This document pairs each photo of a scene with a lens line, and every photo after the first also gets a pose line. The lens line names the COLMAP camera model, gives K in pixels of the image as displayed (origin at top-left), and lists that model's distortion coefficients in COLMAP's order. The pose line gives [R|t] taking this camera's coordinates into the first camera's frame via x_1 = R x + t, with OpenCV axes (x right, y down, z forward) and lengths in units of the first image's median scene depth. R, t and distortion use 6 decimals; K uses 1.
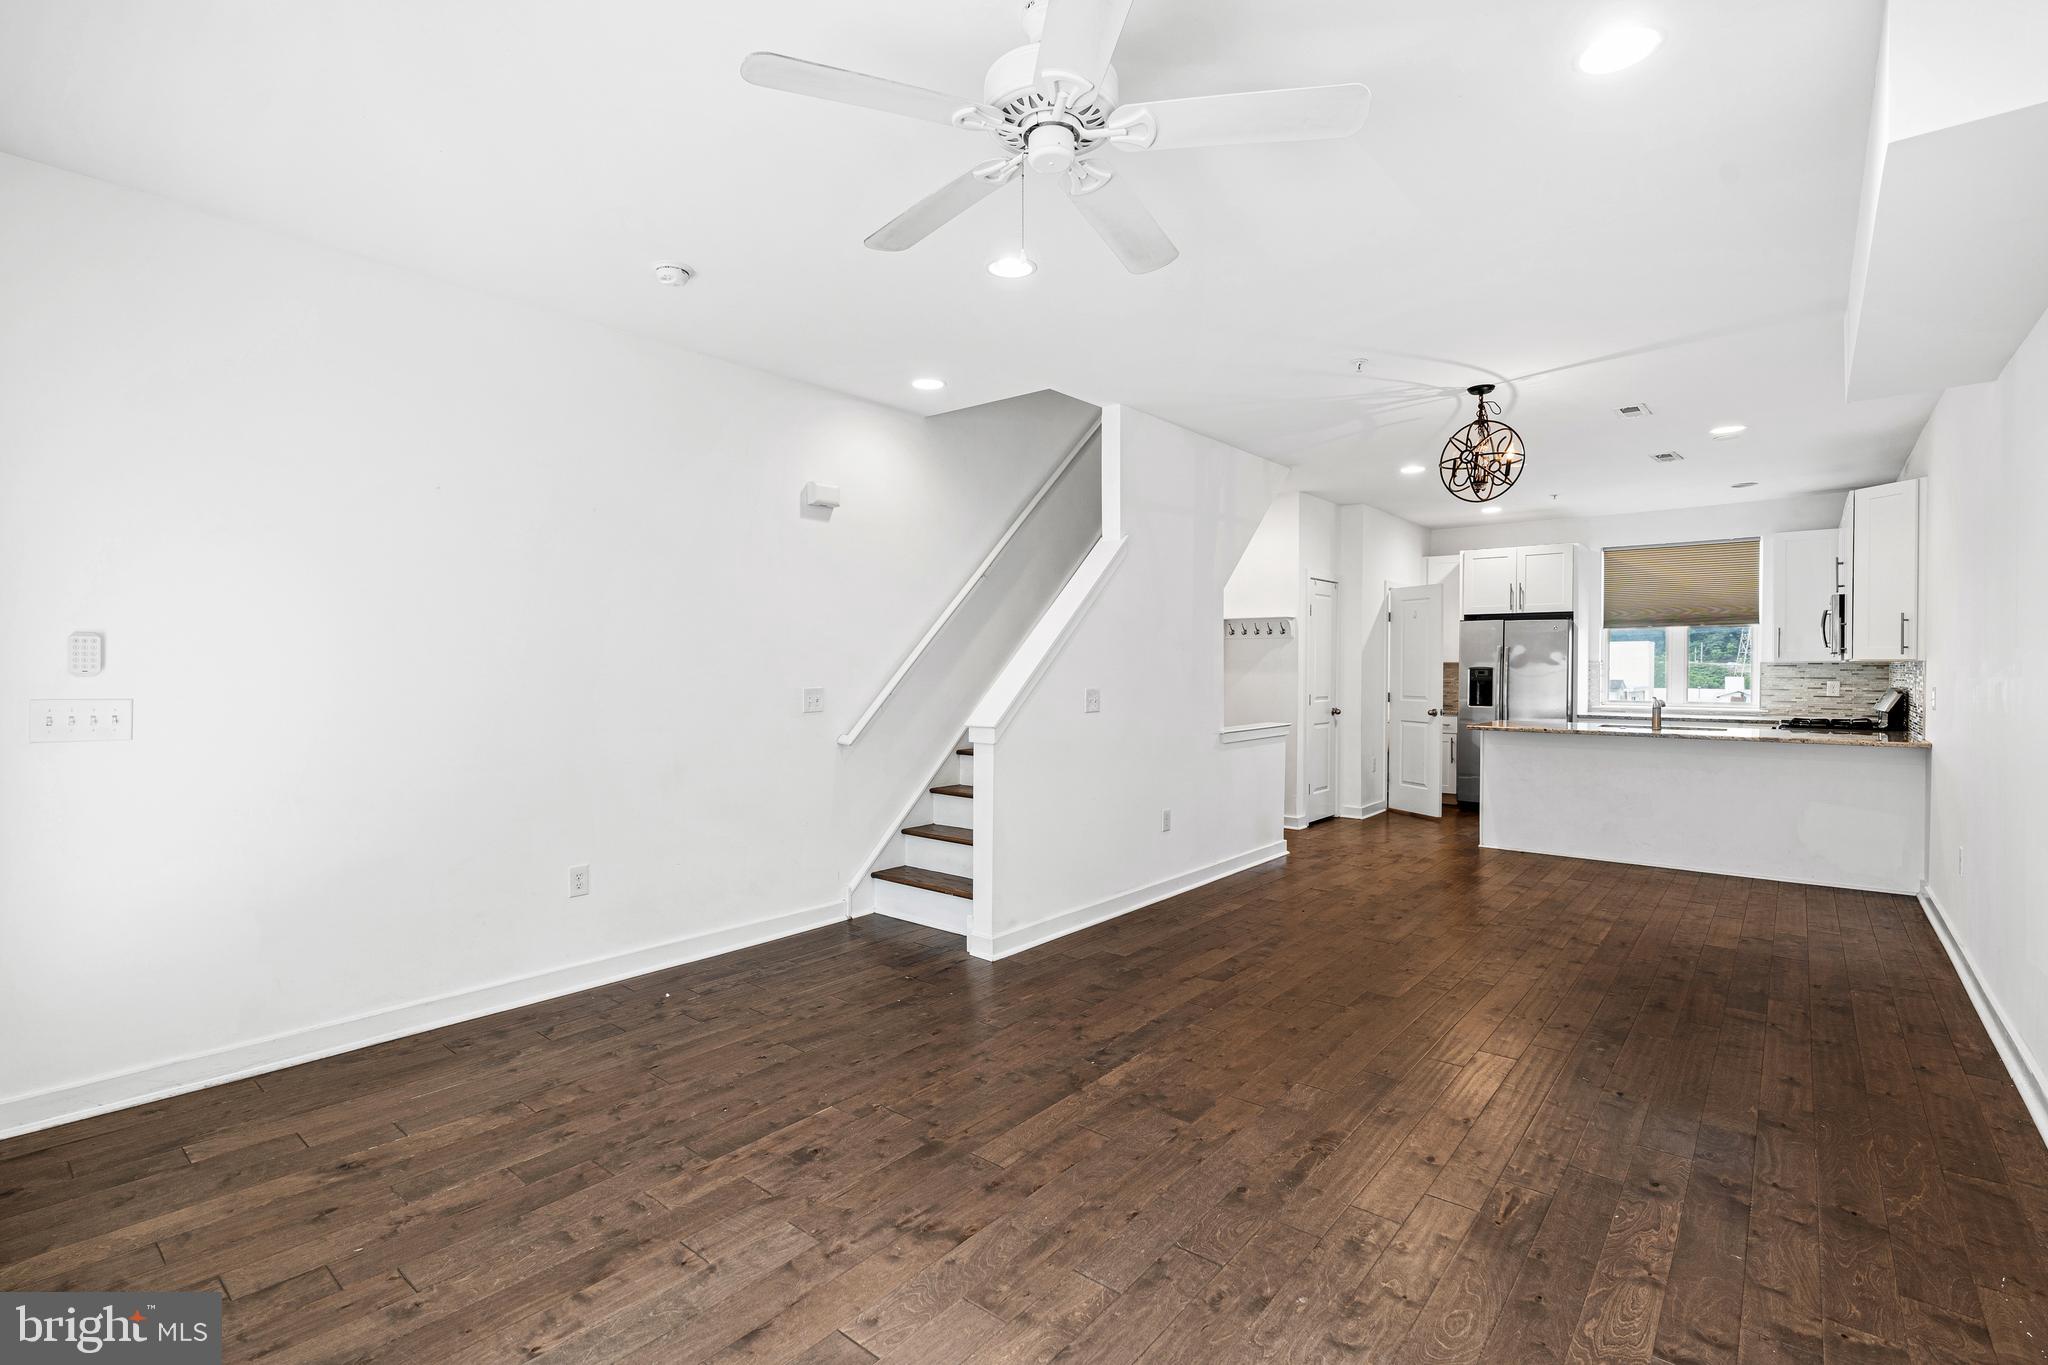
lens RADIAL K [[947.9, 0, 1026.5], [0, 947.9, 667.4], [0, 0, 1]] dist [-0.003166, 0.000381]
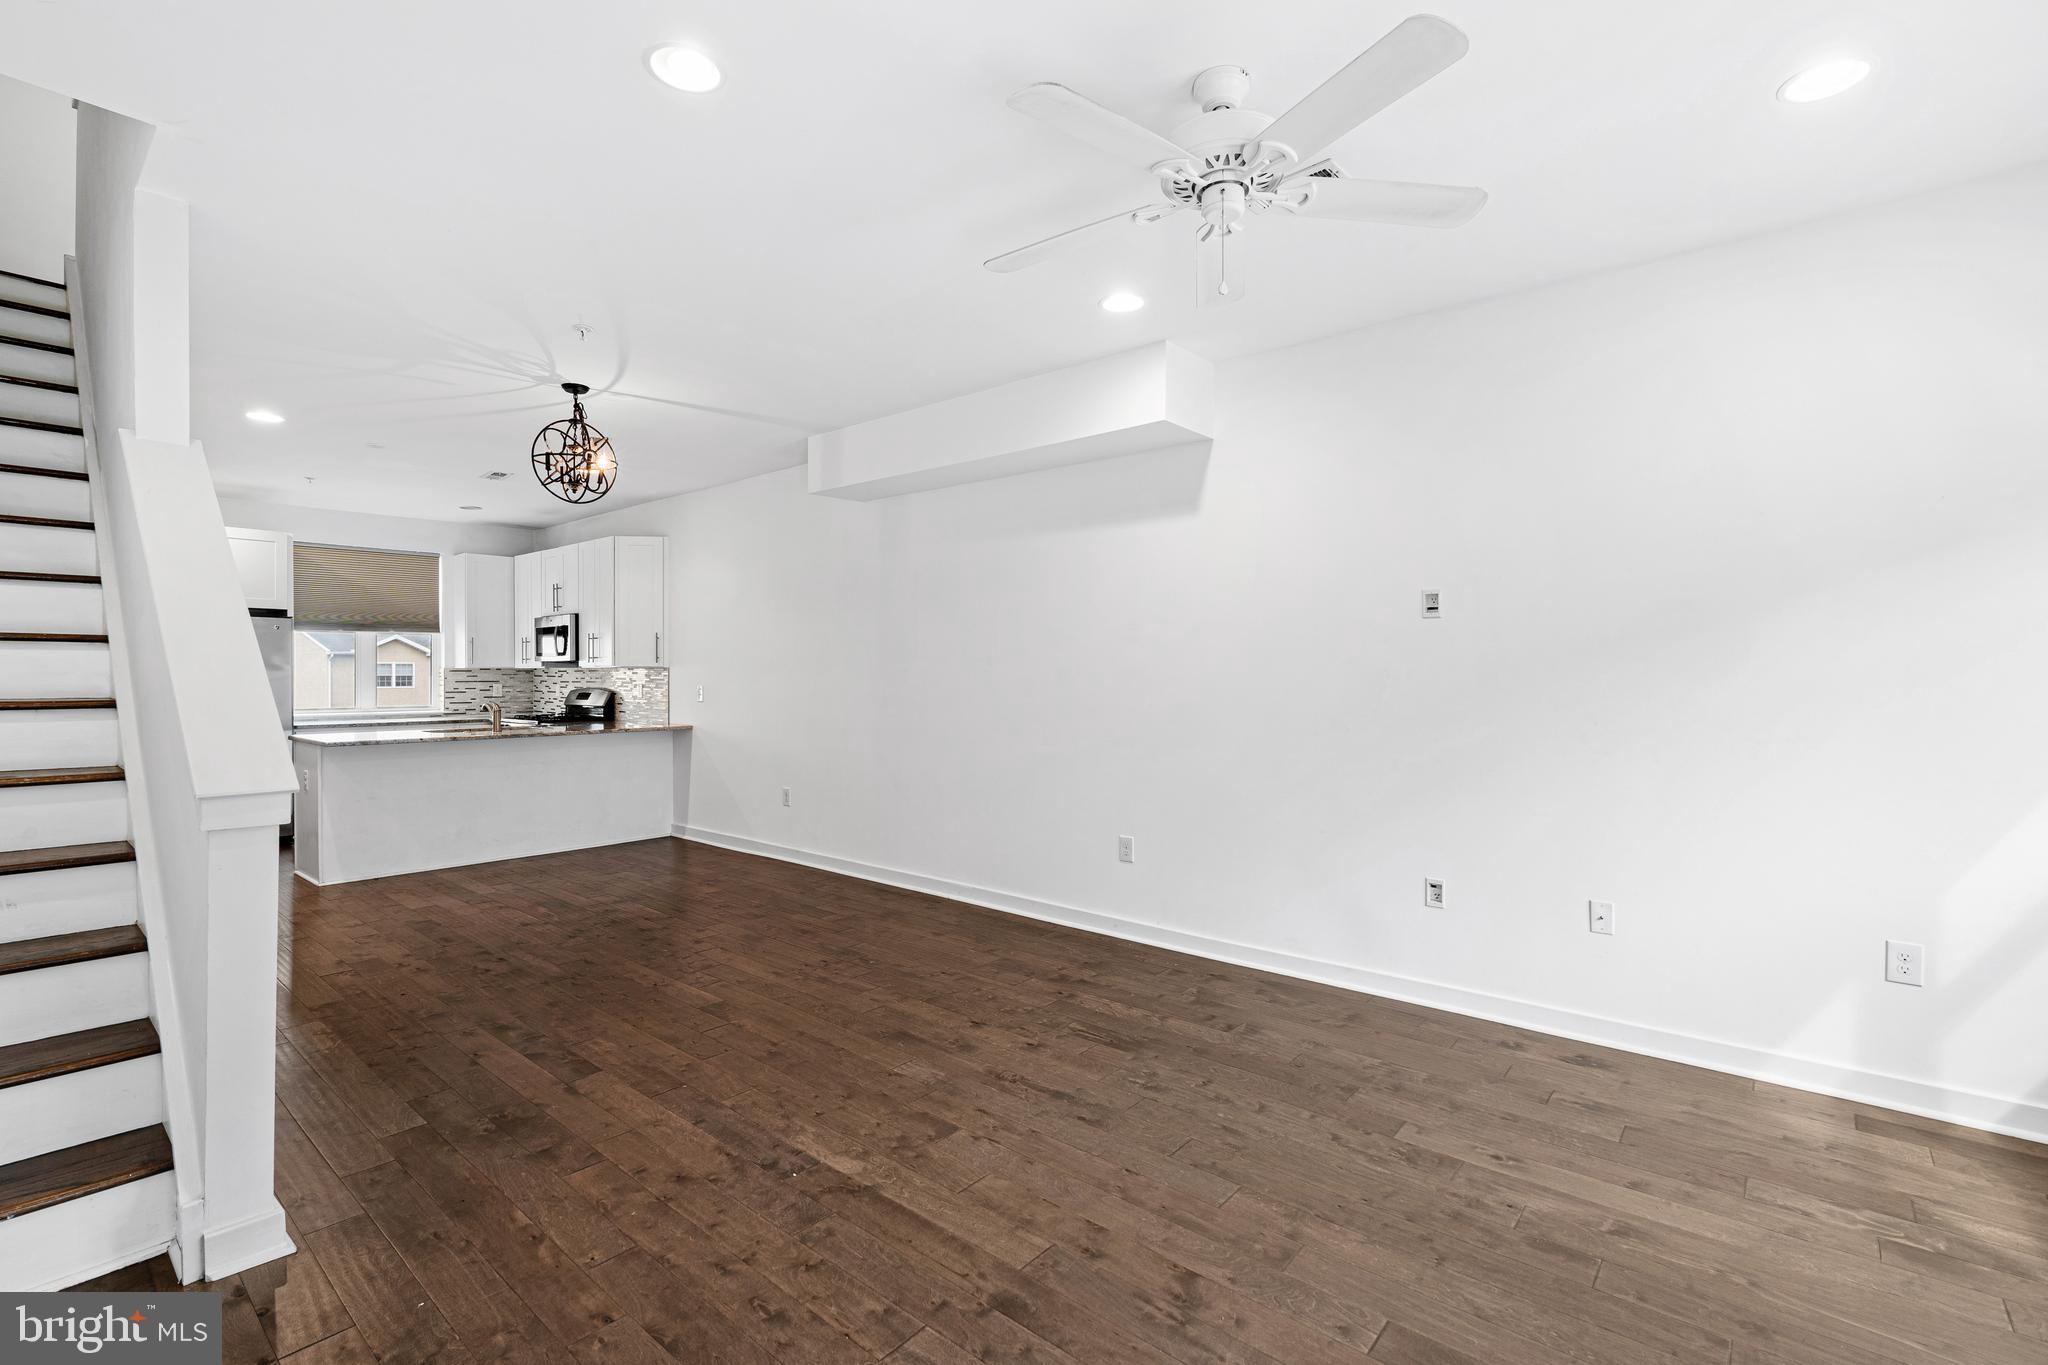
lens RADIAL K [[916.0, 0, 1002.2], [0, 916.0, 679.2], [0, 0, 1]] dist [-0.024769, 0.020288]
pose [[0.024895, -0.008371, 0.999655, -0.555471], [0.000450, 0.999965, 0.008362, -0.001604], [-0.999690, 0.000241, 0.024898, 0.659844]]
